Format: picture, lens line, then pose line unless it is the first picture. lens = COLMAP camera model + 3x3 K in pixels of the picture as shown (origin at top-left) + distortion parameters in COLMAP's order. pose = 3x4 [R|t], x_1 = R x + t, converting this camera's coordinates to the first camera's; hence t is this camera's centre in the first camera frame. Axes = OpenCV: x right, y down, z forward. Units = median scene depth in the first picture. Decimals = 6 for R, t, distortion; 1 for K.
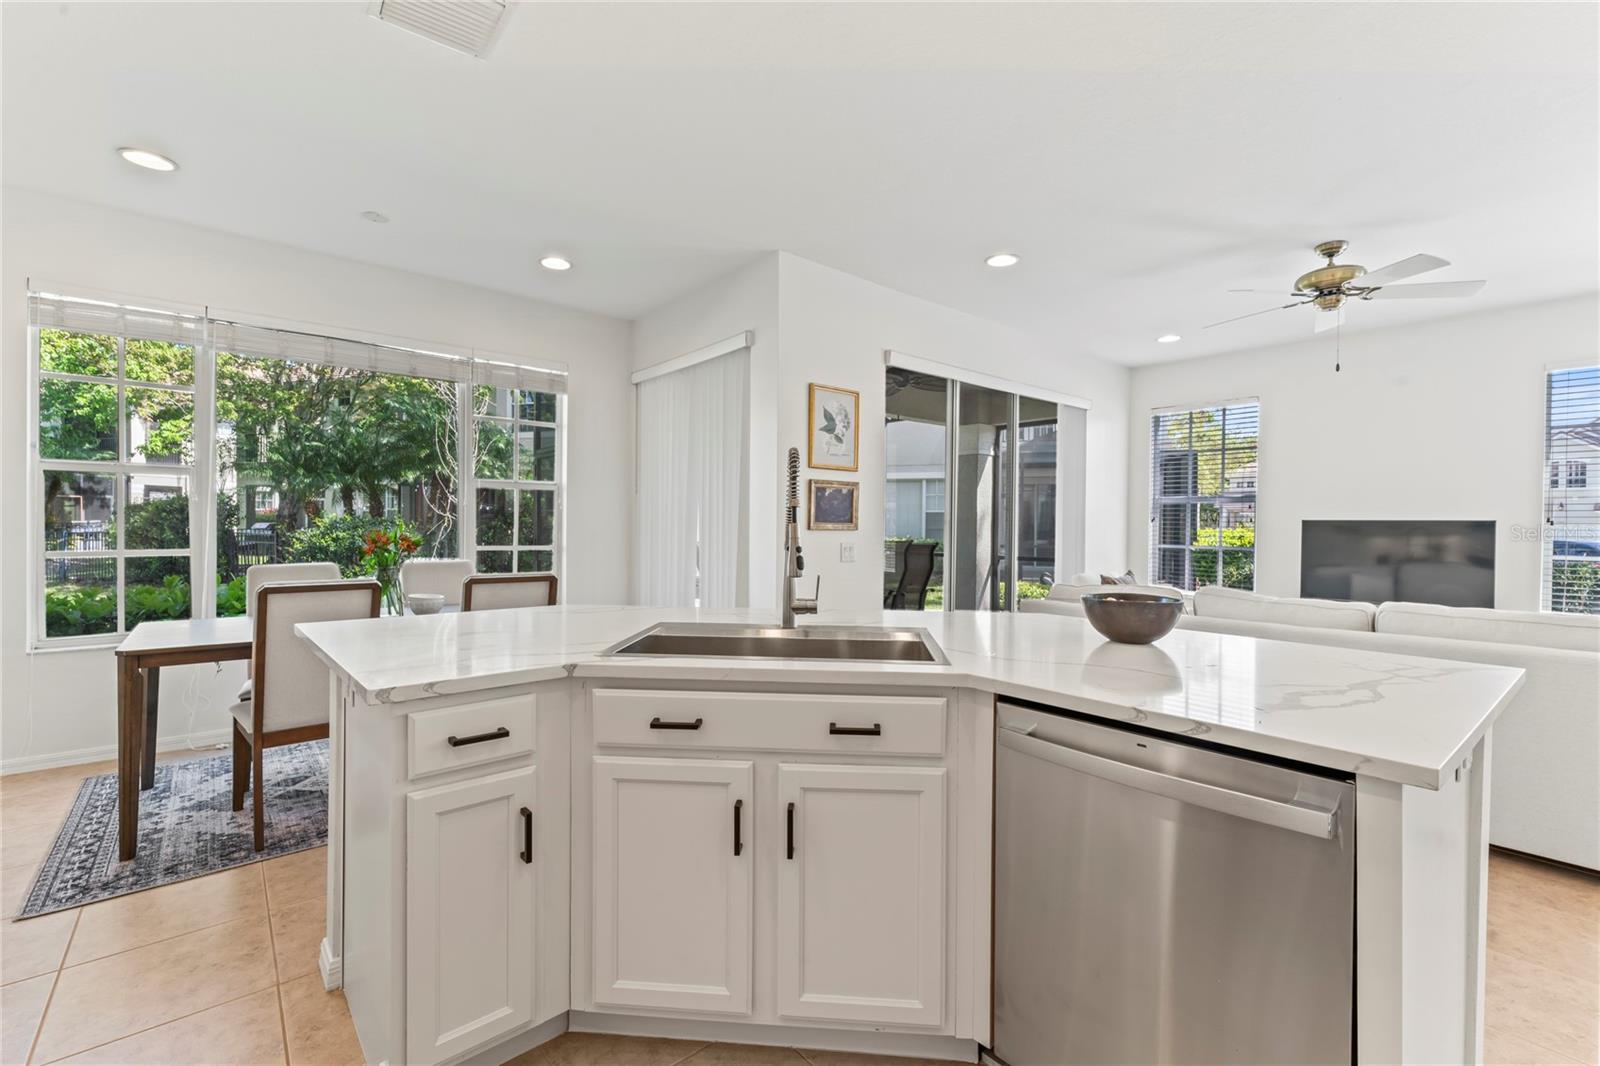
lens RADIAL K [[681.5, 0, 805.1], [0, 681.5, 520.5], [0, 0, 1]] dist [-0.001847, -0.000790]
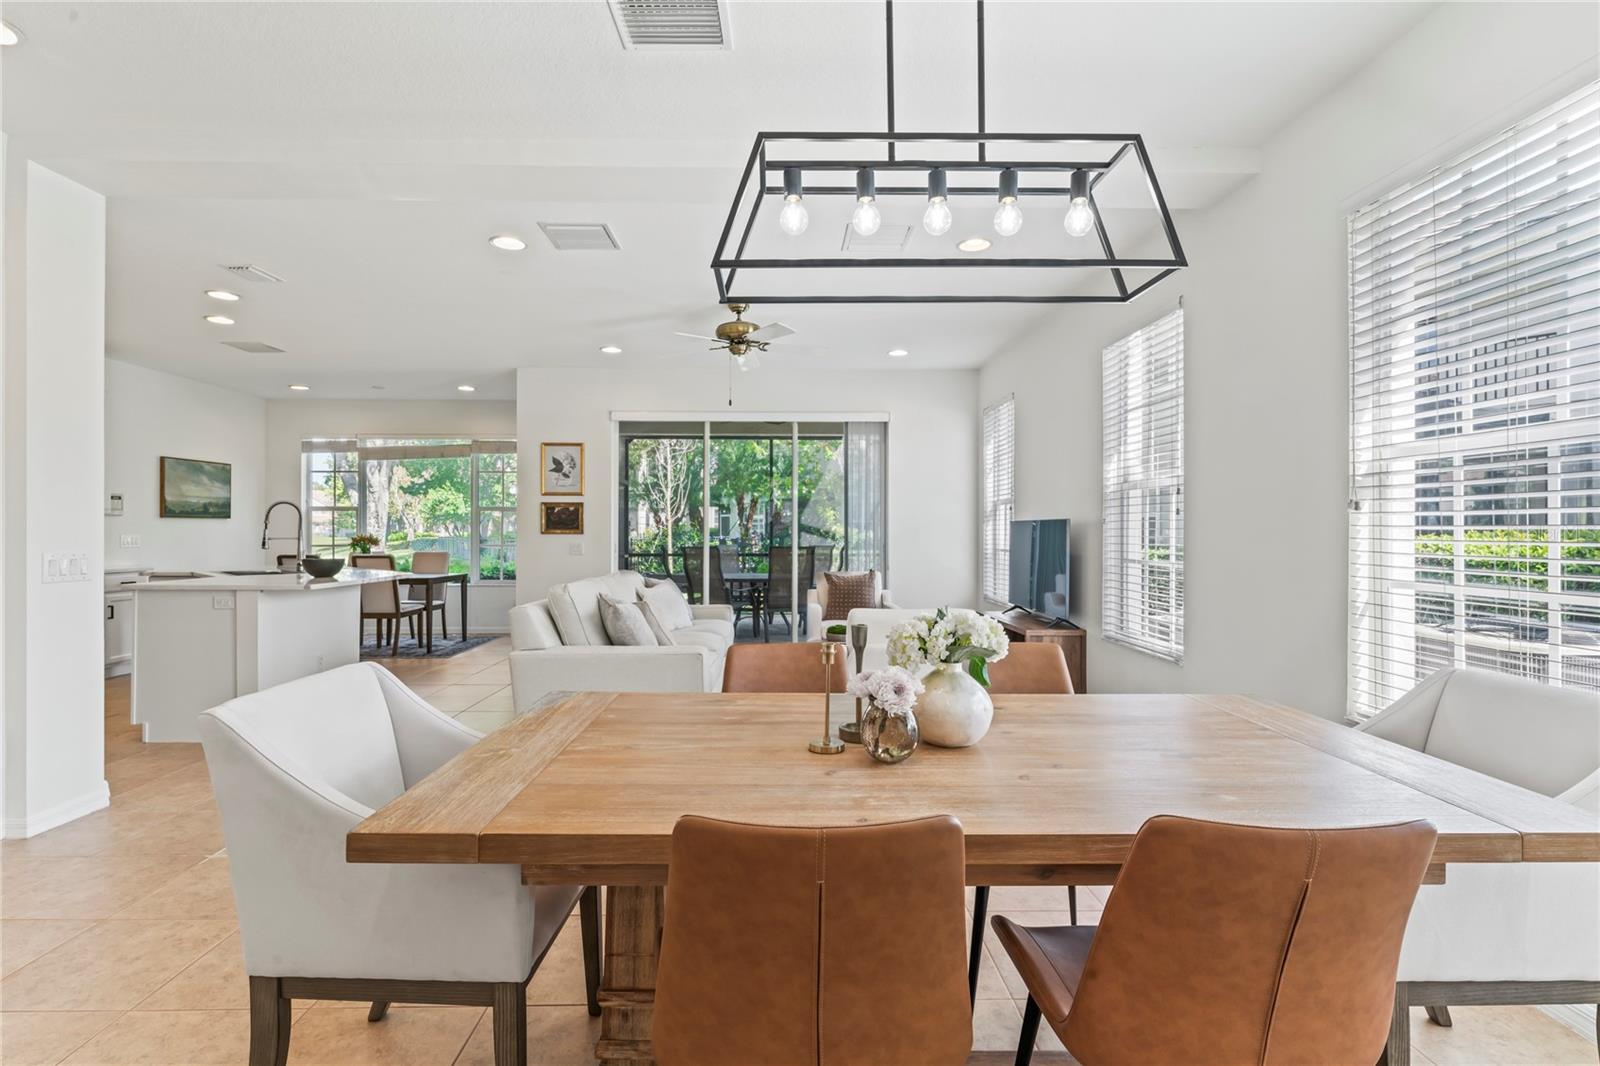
lens RADIAL K [[751.7, 0, 804.7], [0, 751.7, 526.5], [0, 0, 1]] dist [-0.011866, -0.000795]
pose [[0.786413, -0.013729, -0.617548, 1.505336], [0.009910, 0.999905, -0.009611, 0.018262], [0.617622, 0.001438, 0.786474, -0.013566]]
